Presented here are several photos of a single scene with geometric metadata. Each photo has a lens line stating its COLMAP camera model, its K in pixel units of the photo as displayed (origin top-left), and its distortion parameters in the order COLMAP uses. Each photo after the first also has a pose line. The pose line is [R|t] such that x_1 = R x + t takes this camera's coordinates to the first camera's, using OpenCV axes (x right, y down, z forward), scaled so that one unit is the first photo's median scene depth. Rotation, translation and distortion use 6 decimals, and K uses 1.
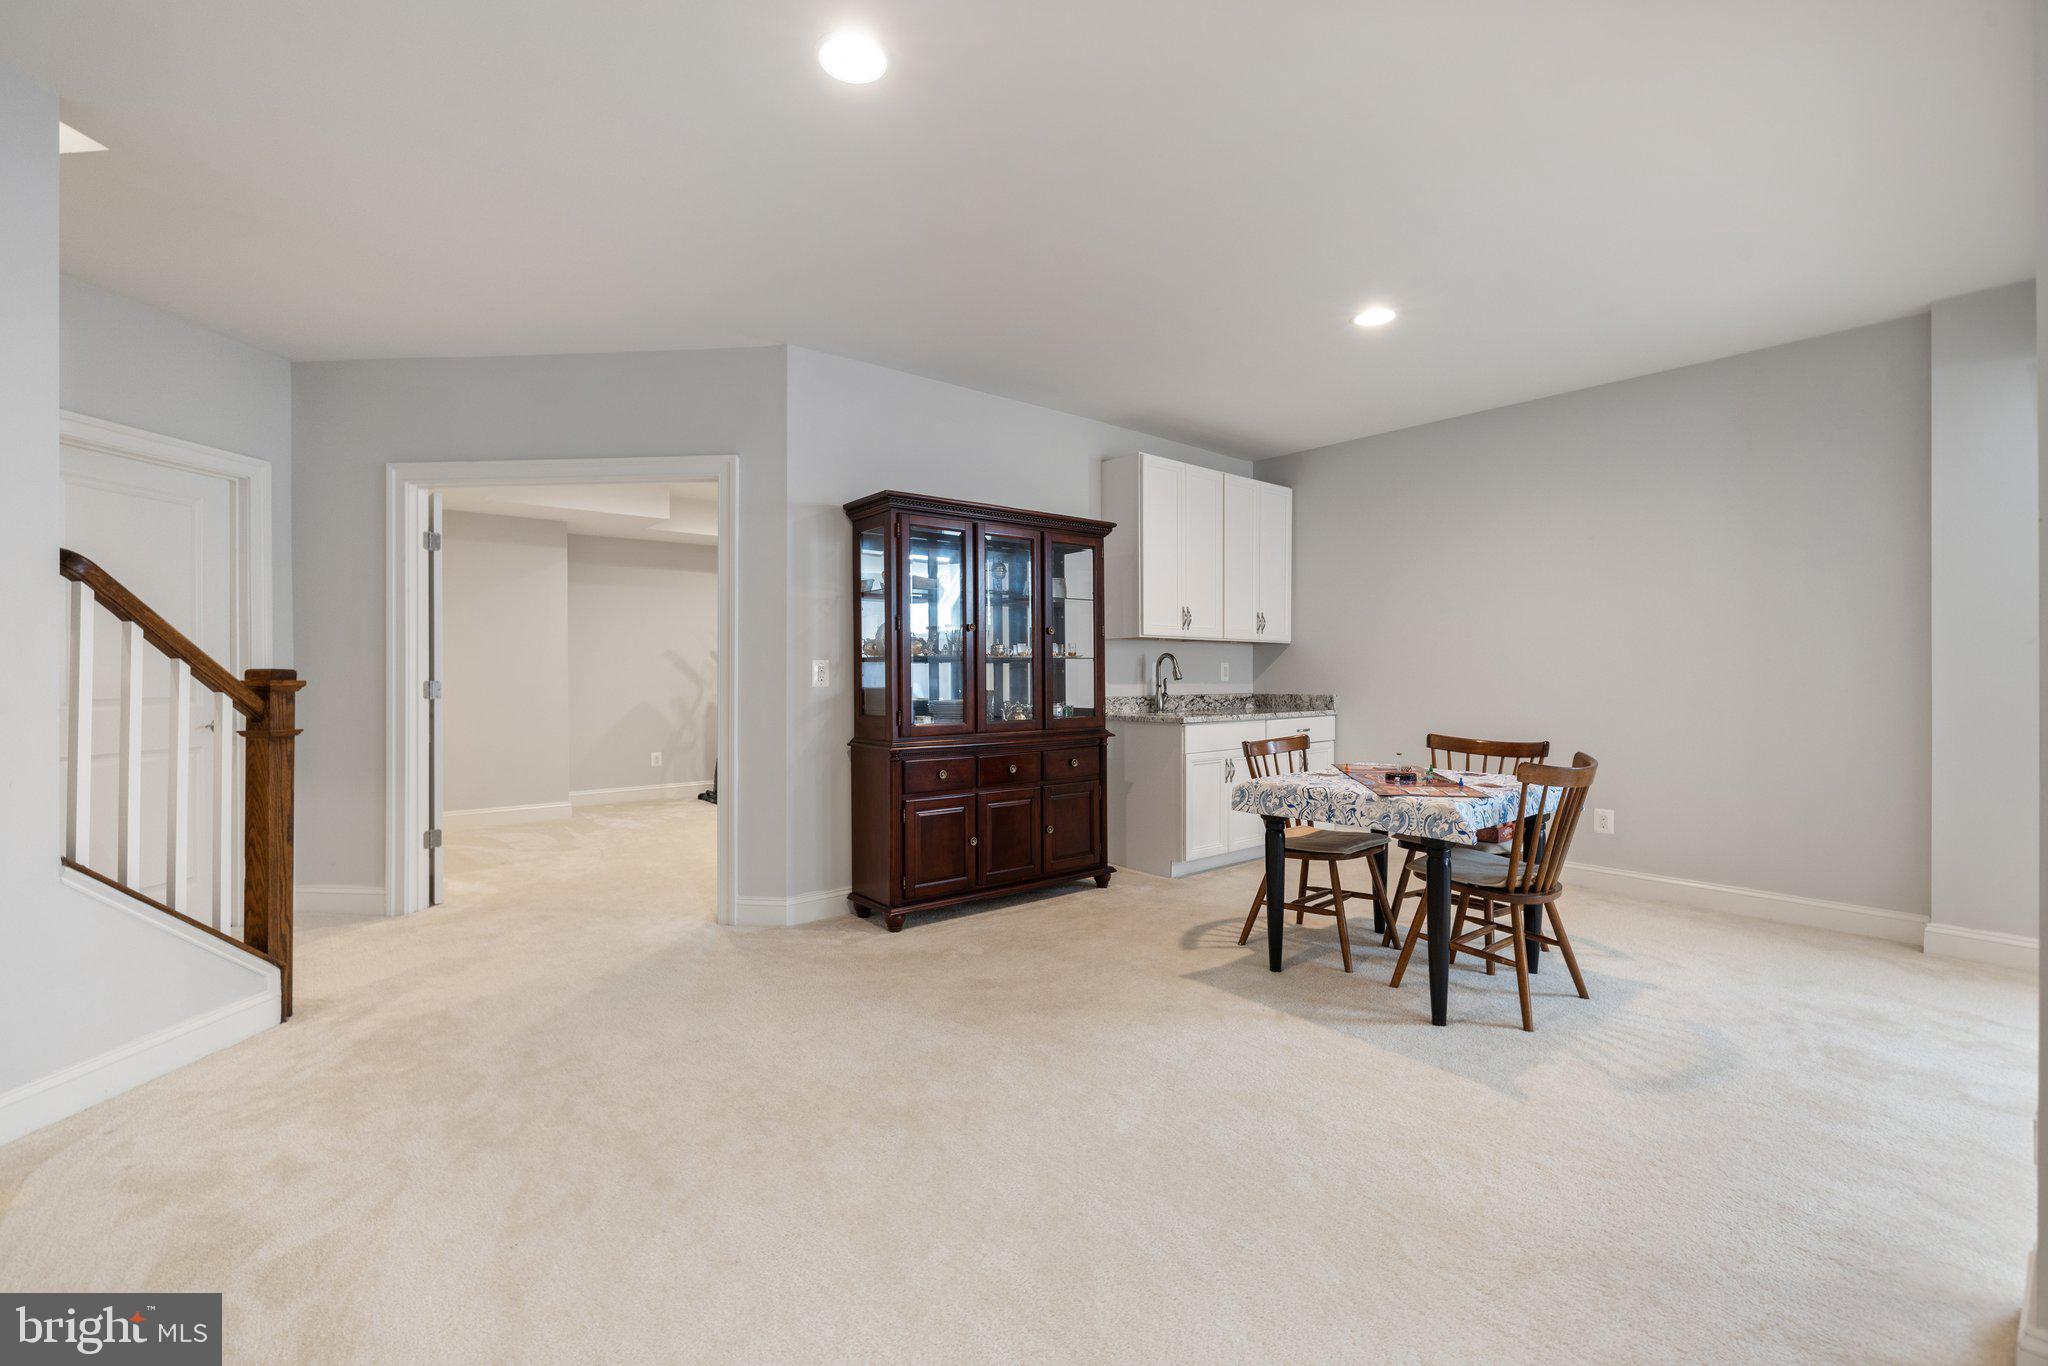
lens RADIAL K [[869.9, 0, 1017.4], [0, 869.9, 676.3], [0, 0, 1]] dist [-0.002732, -0.000065]
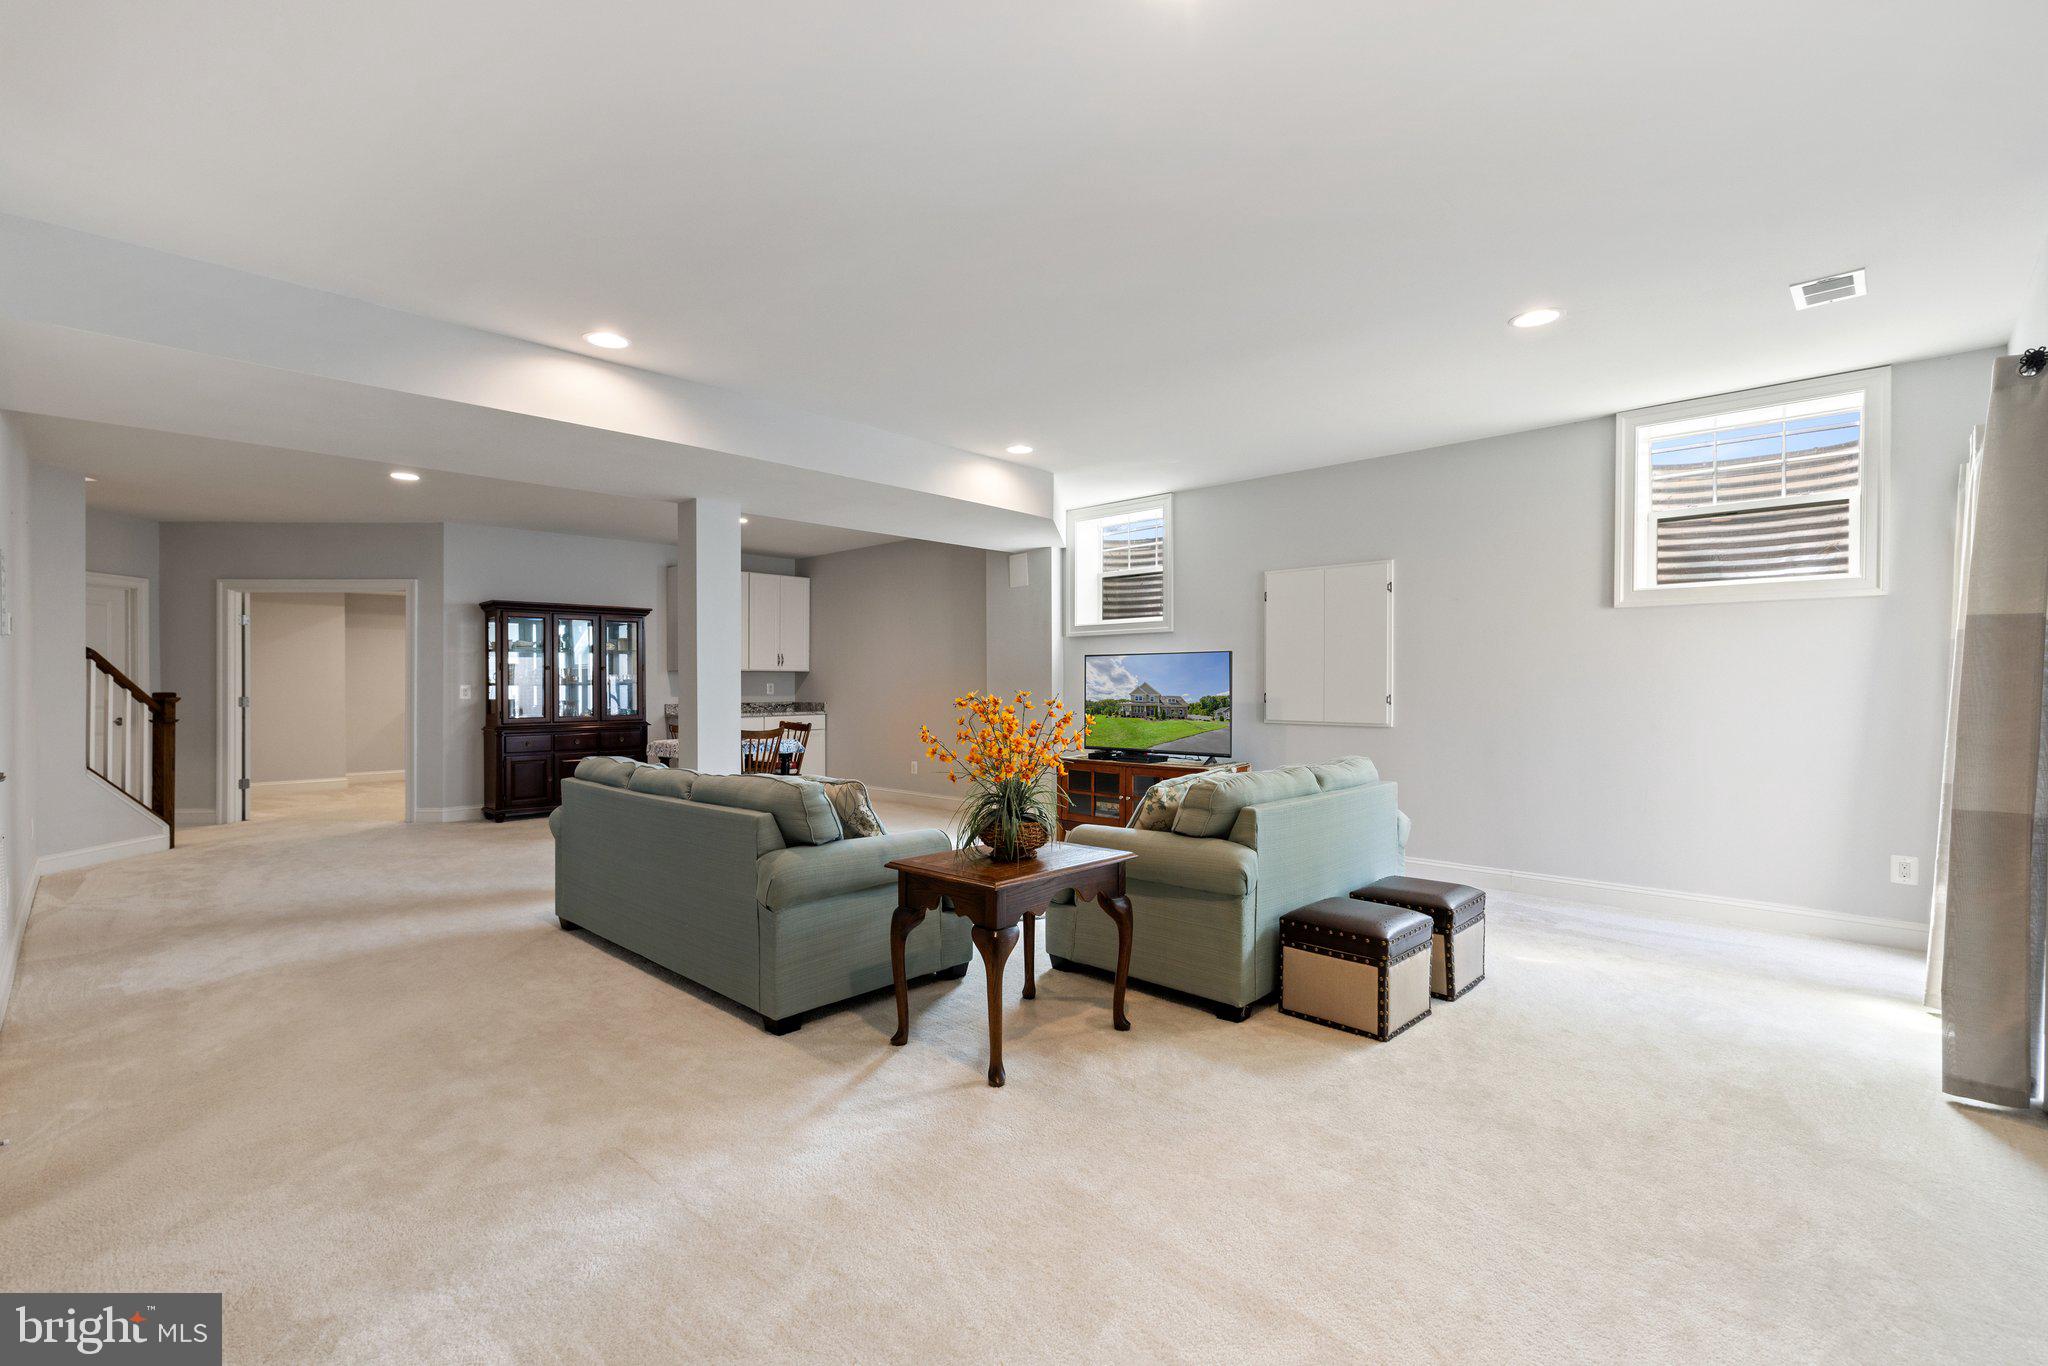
lens RADIAL K [[916.8, 0, 1024.0], [0, 916.8, 683.0], [0, 0, 1]] dist [0.001334, 0.000278]
pose [[0.994199, -0.003334, 0.107503, 0.775146], [0.003792, 0.999985, -0.004057, -0.010599], [-0.107488, 0.004441, 0.994196, -1.131740]]
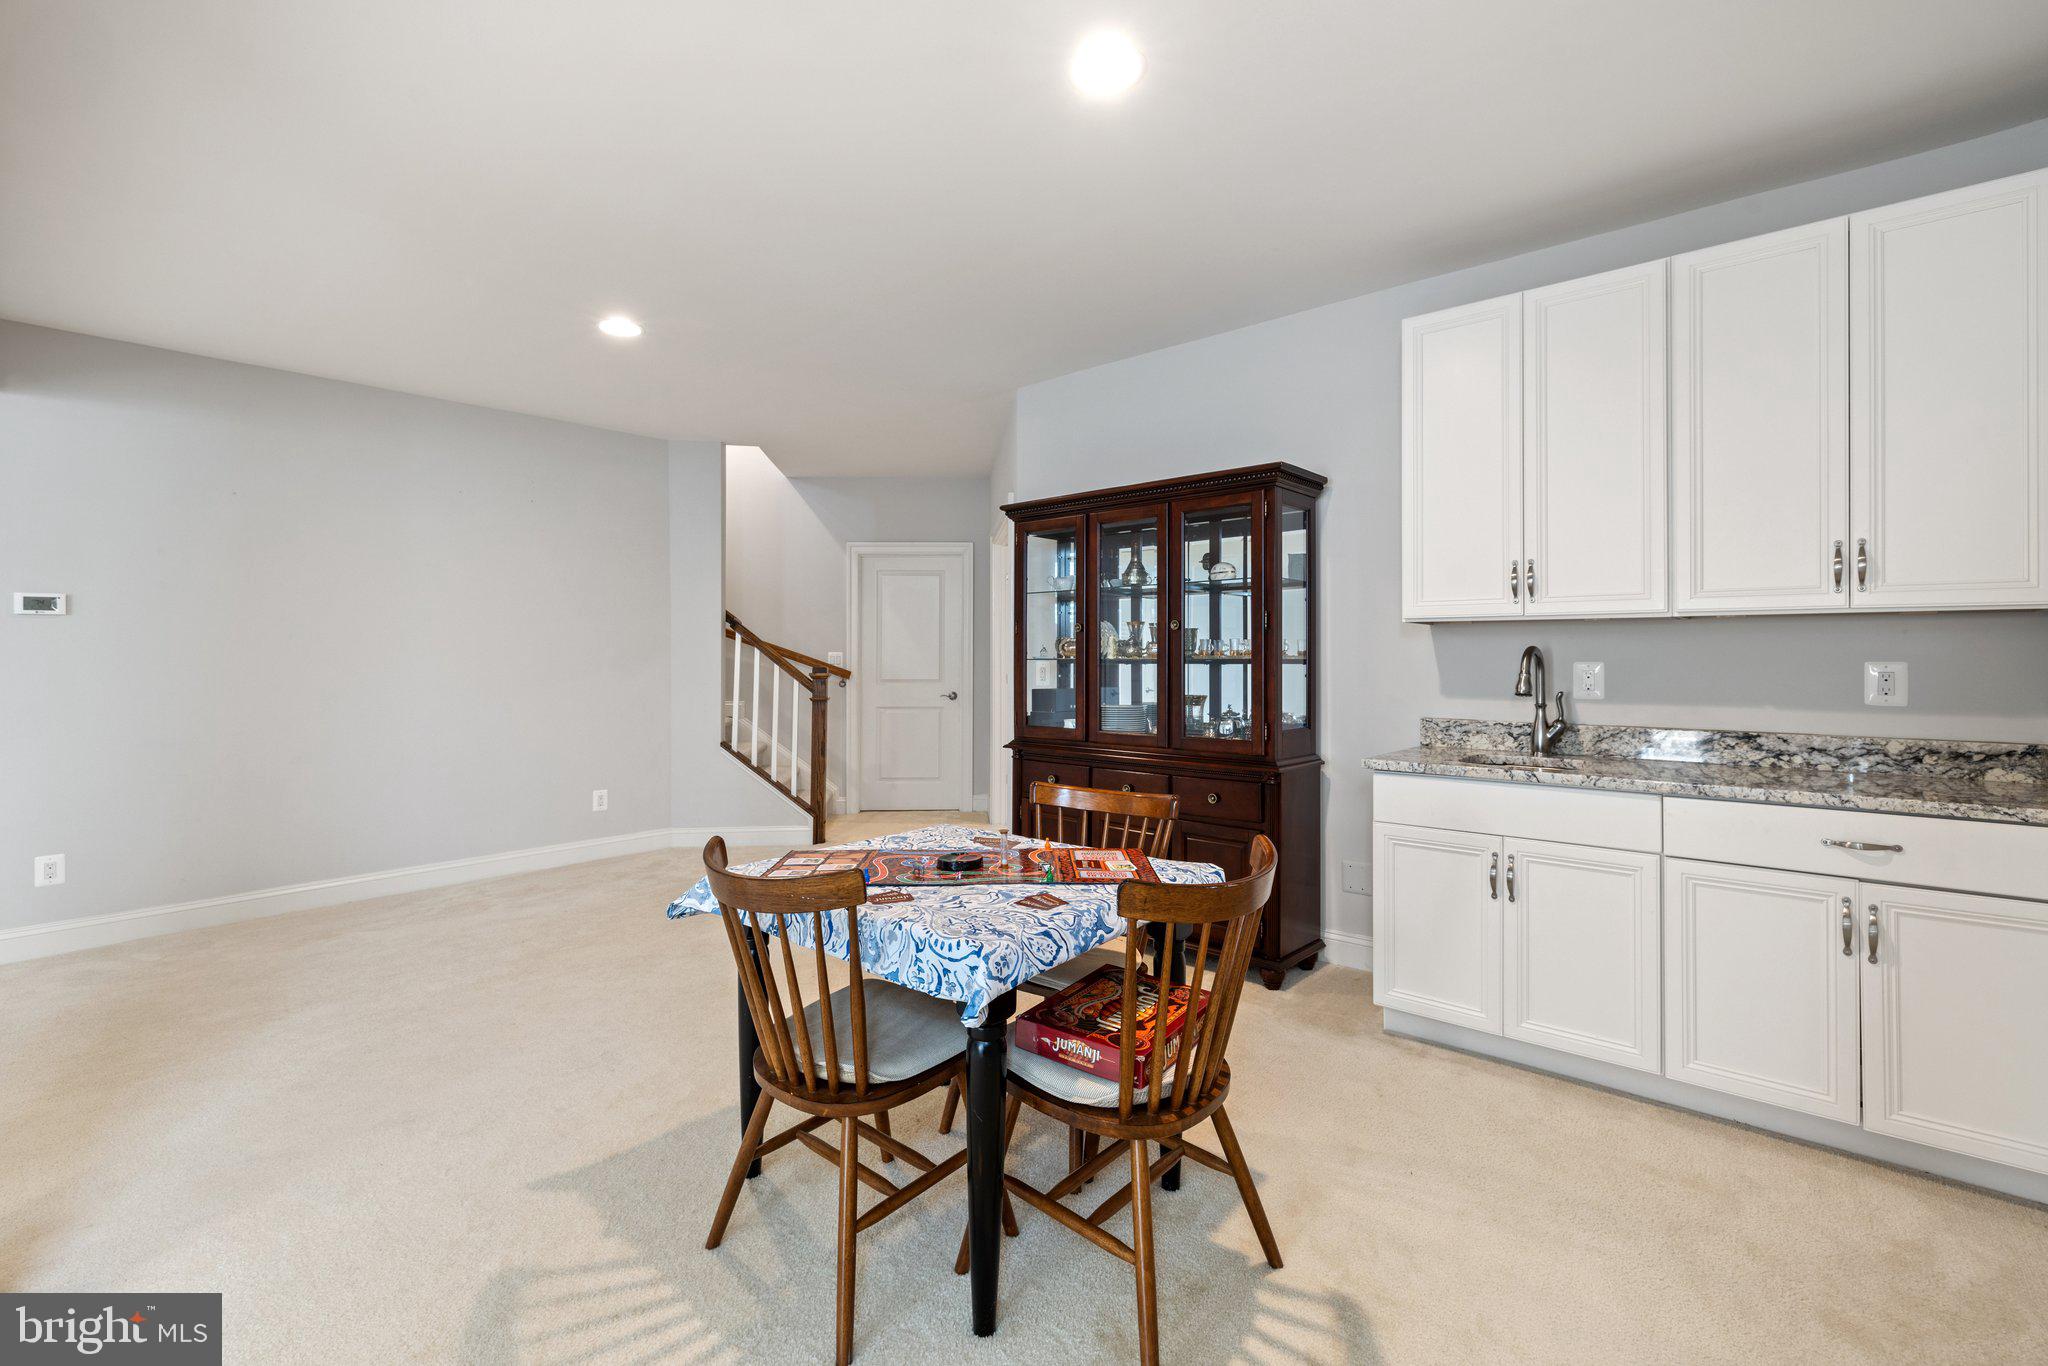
lens RADIAL K [[914.8, 0, 976.8], [0, 914.8, 624.2], [0, 0, 1]] dist [-0.000955, 0.000004]
pose [[0.131820, -0.039885, -0.990471, 0.899044], [-0.011784, 0.999057, -0.041799, -0.015407], [0.991204, 0.017182, 0.131226, 0.760651]]
